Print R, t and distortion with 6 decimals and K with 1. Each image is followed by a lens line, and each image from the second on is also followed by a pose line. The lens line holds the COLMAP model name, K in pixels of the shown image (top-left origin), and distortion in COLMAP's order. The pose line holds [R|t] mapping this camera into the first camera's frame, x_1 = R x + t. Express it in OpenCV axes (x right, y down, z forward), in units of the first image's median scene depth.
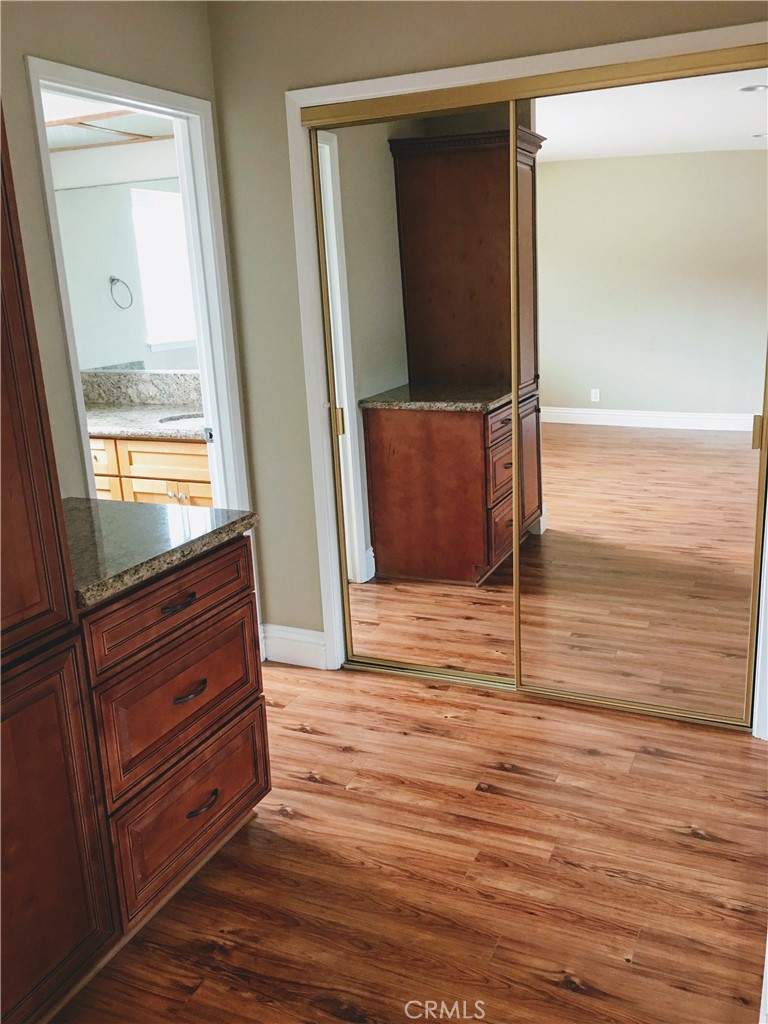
lens RADIAL K [[884.4, 0, 384.0], [0, 884.4, 512.0], [0, 0, 1]] dist [0.095102, -0.148635]
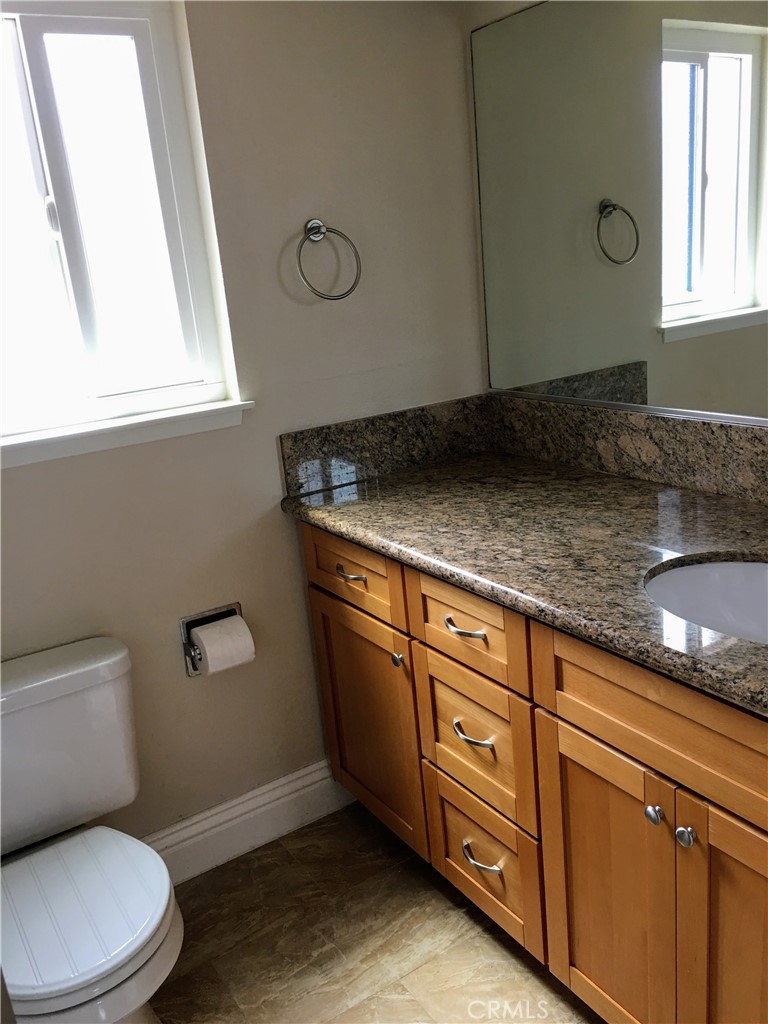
lens RADIAL K [[884.4, 0, 384.0], [0, 884.4, 512.0], [0, 0, 1]] dist [0.095102, -0.148635]
pose [[0.845515, 0.123197, -0.519544, -0.134972], [-0.086711, 0.991783, 0.094063, -0.136745], [0.526864, -0.034482, 0.849250, 0.544982]]
